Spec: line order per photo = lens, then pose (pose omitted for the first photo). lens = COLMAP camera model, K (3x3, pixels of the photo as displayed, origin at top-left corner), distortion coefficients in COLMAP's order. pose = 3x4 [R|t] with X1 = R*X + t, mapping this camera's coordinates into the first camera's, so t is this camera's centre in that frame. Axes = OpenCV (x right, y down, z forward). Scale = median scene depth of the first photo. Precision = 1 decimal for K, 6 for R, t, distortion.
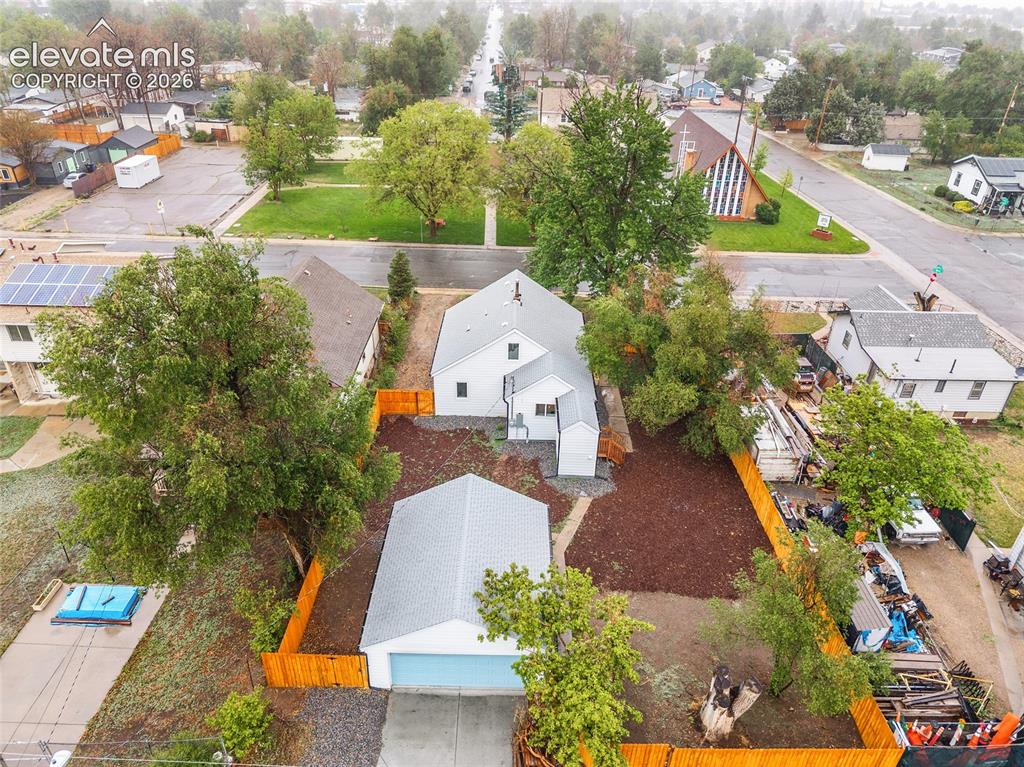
lens RADIAL K [[681.7, 0, 512.0], [0, 681.7, 383.5], [0, 0, 1]] dist [0.004752, -0.002315]
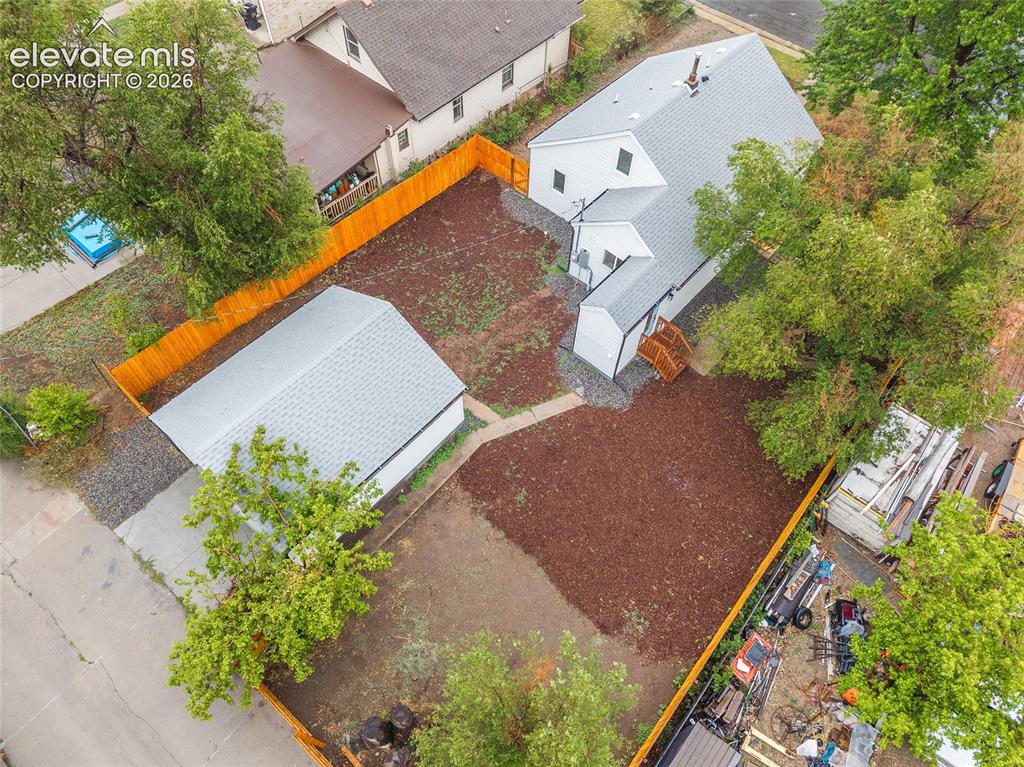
lens RADIAL K [[681.7, 0, 512.0], [0, 681.7, 383.5], [0, 0, 1]] dist [0.004752, -0.002315]
pose [[0.759111, 0.543255, -0.358642, 0.289854], [-0.339231, 0.800356, 0.494320, -0.173881], [0.555583, -0.253582, 0.791848, 0.343985]]
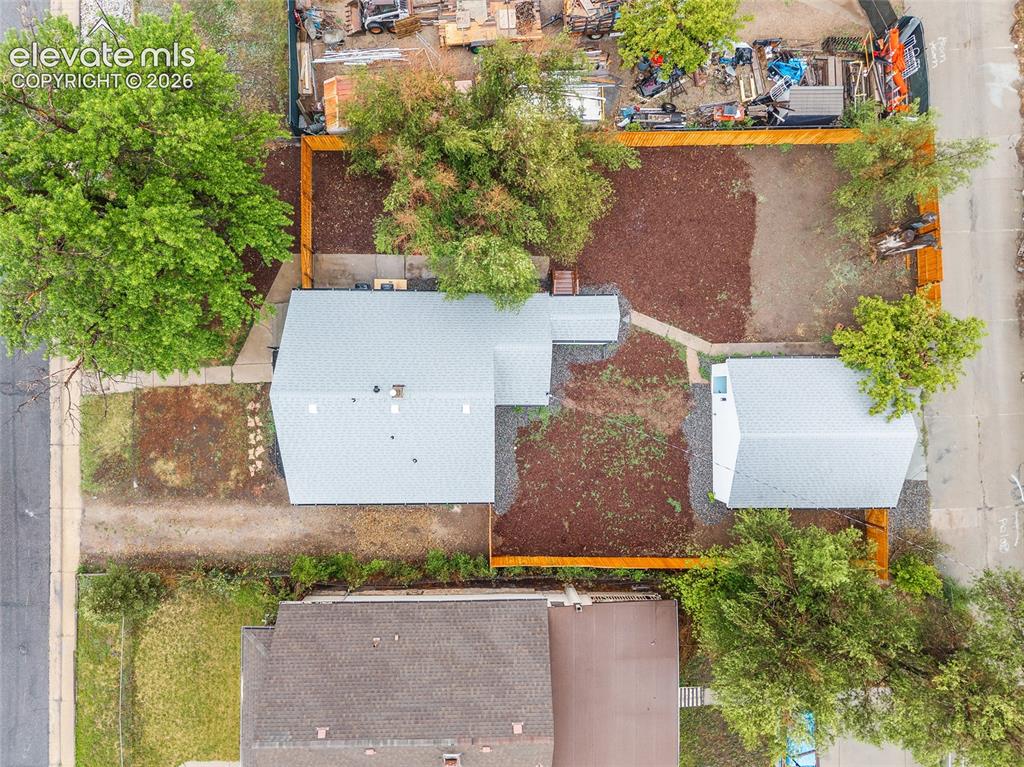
lens RADIAL K [[681.7, 0, 512.0], [0, 681.7, 383.5], [0, 0, 1]] dist [0.004752, -0.002315]
pose [[-0.014412, -0.999896, -0.000730, 0.015440], [0.495144, -0.007771, 0.868776, -0.705609], [-0.868691, 0.012160, 0.495204, 0.618919]]
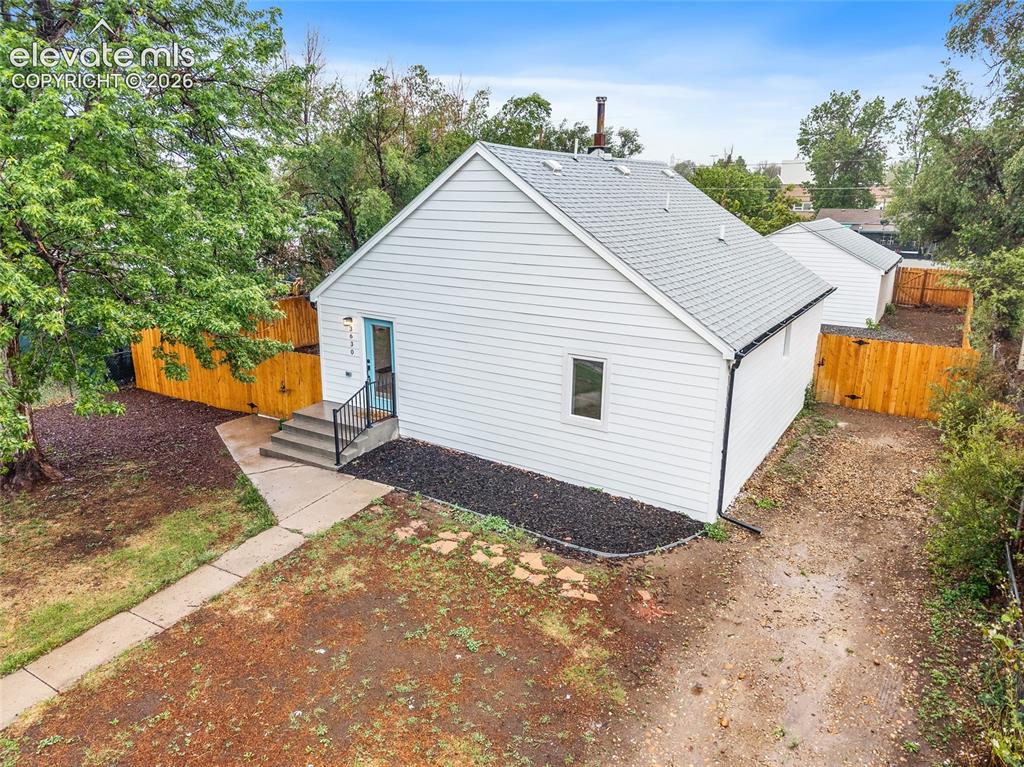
lens RADIAL K [[681.7, 0, 512.0], [0, 681.7, 383.5], [0, 0, 1]] dist [0.004752, -0.002315]
pose [[-0.849298, -0.160161, 0.503031, -0.197272], [0.248001, 0.720134, 0.647999, -0.311618], [-0.466034, 0.675097, -0.571888, 1.497252]]
